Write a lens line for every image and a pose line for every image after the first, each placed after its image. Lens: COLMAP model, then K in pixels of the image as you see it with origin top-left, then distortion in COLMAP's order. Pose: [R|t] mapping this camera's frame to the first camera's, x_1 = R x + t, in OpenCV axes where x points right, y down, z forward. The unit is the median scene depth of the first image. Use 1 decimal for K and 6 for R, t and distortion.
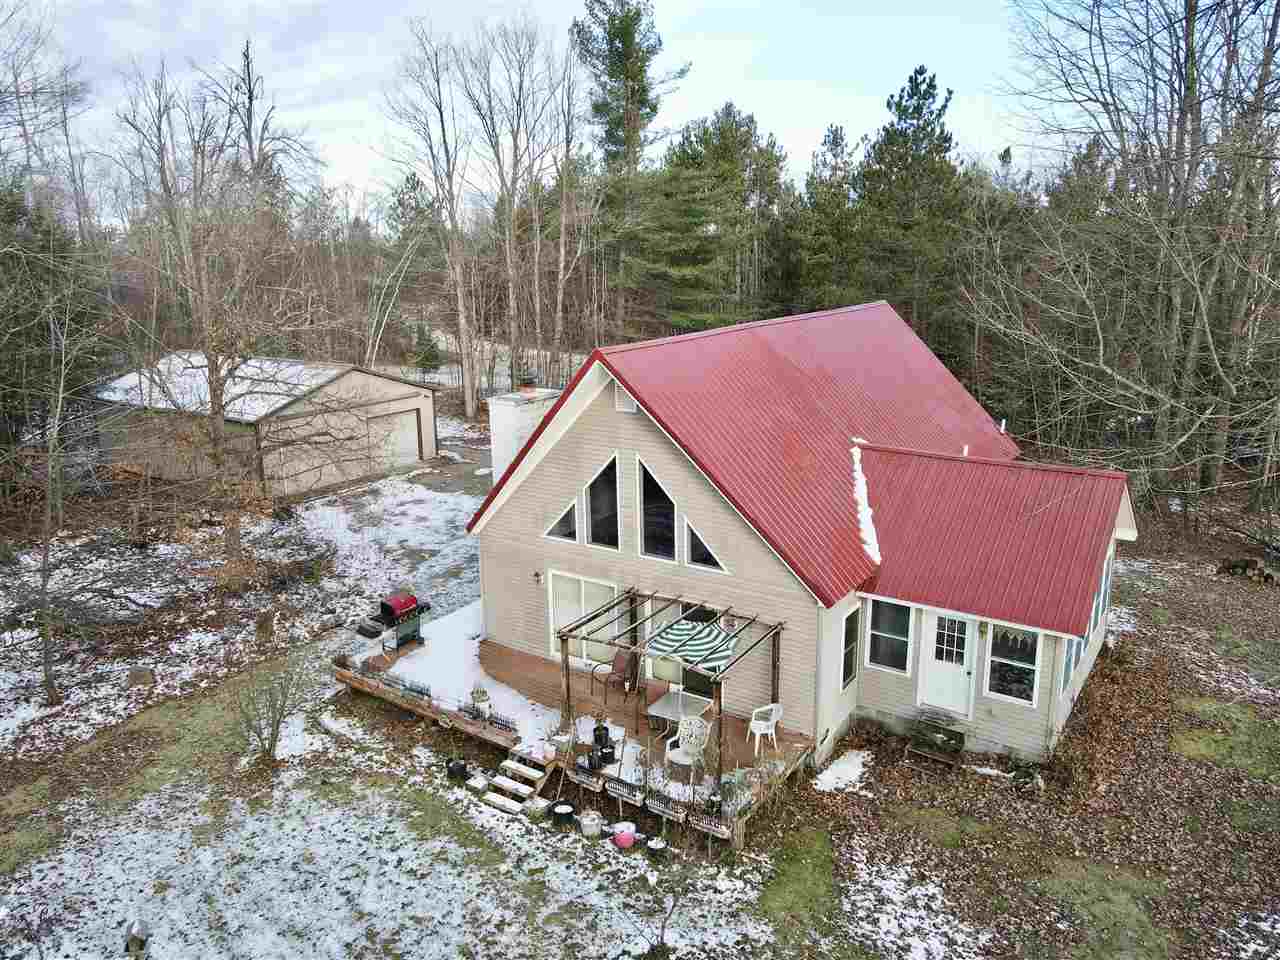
lens RADIAL K [[903.9, 0, 636.5], [0, 903.9, 486.3], [0, 0, 1]] dist [-0.005454, -0.000050]
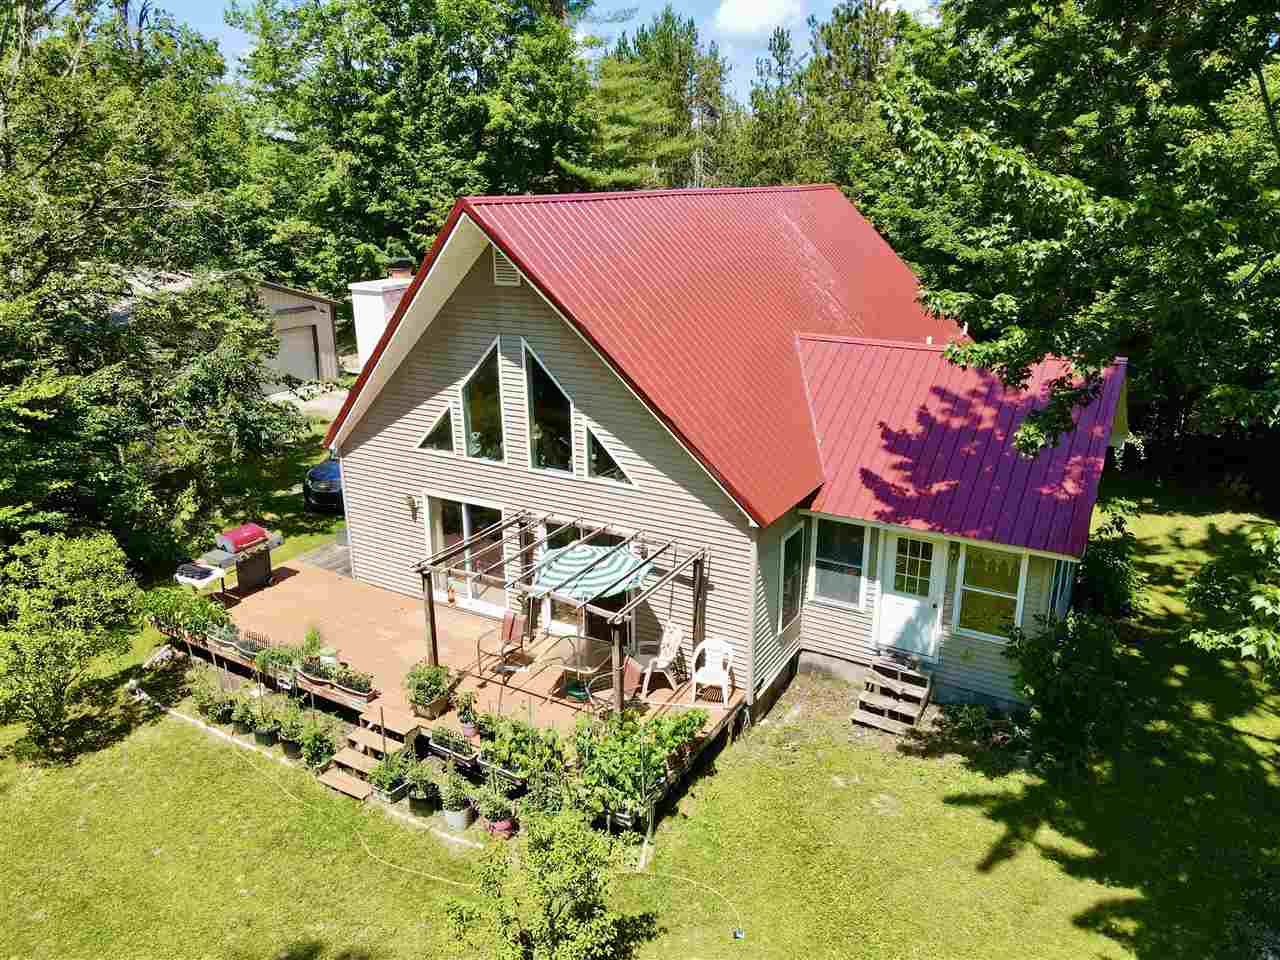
lens RADIAL K [[903.9, 0, 639.3], [0, 903.9, 474.8], [0, 0, 1]] dist [-0.005454, -0.000050]
pose [[0.998365, -0.014178, 0.055381, 0.056617], [0.011512, 0.998773, 0.048162, 0.045352], [-0.055996, -0.047446, 0.997303, 0.202140]]
